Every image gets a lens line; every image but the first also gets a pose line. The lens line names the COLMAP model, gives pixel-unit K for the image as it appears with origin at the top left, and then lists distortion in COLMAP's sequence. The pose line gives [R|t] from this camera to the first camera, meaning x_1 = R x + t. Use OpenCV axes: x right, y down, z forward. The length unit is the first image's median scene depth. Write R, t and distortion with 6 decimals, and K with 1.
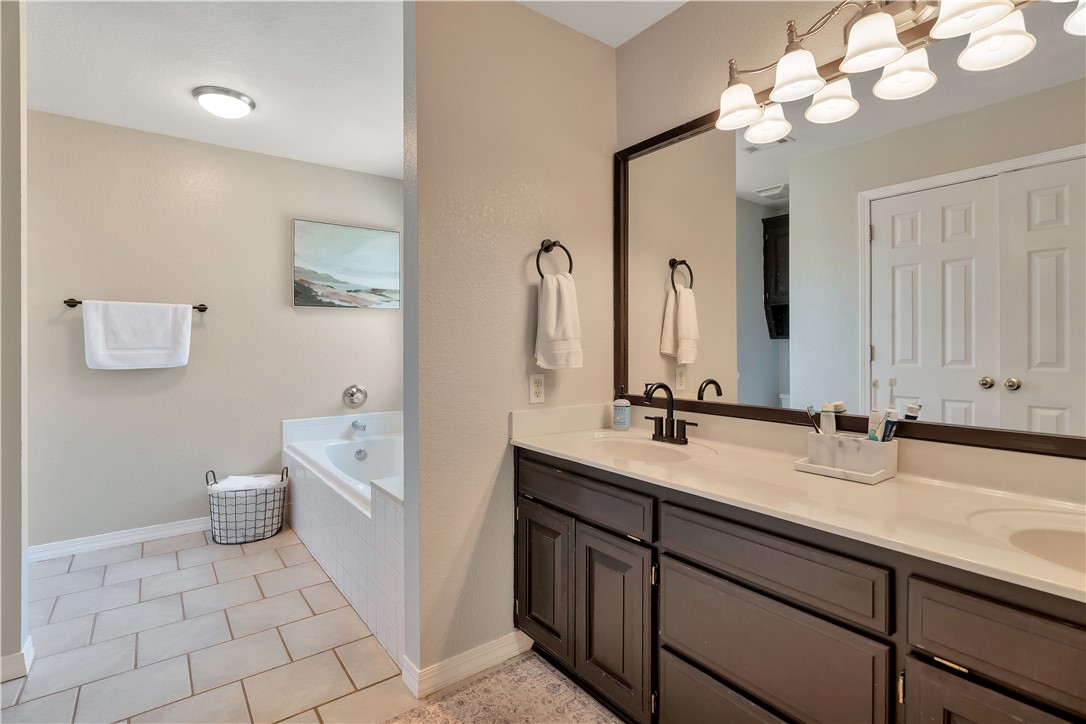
lens RADIAL K [[521.5, 0, 552.7], [0, 521.5, 346.6], [0, 0, 1]] dist [-0.012629, 0.003312]
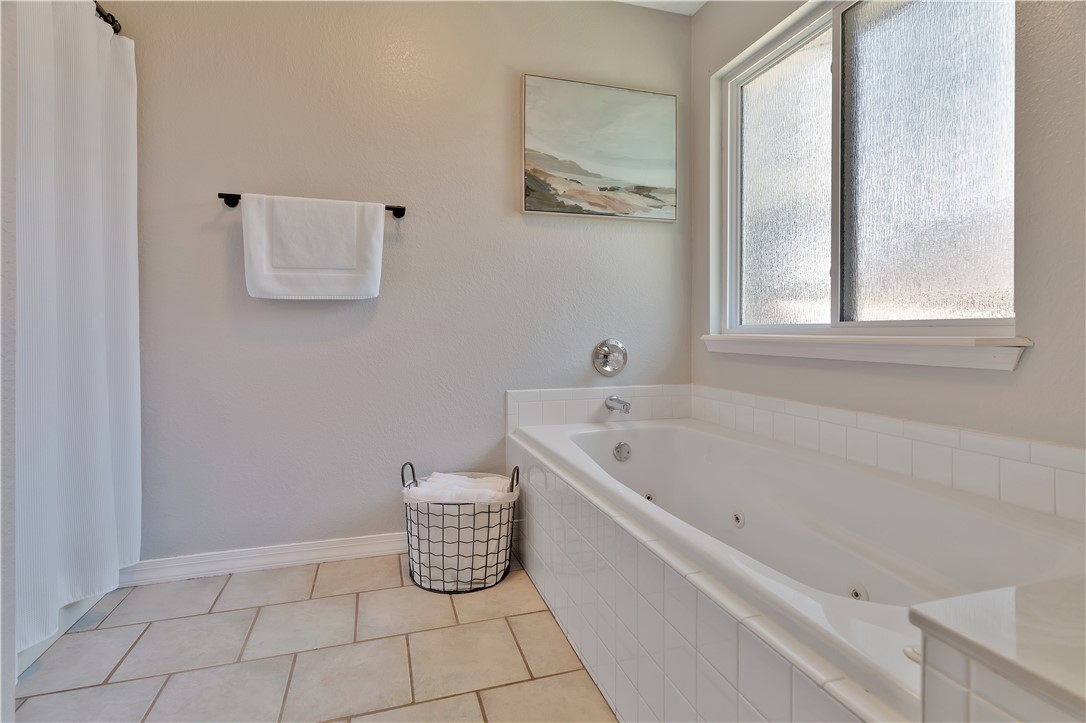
lens RADIAL K [[521.5, 0, 547.3], [0, 521.5, 335.7], [0, 0, 1]] dist [-0.012629, 0.003312]
pose [[0.942553, 0.006037, -0.334002, -0.281979], [-0.005309, 0.999981, 0.003093, 0.079155], [0.334014, -0.001142, 0.942567, 0.448172]]
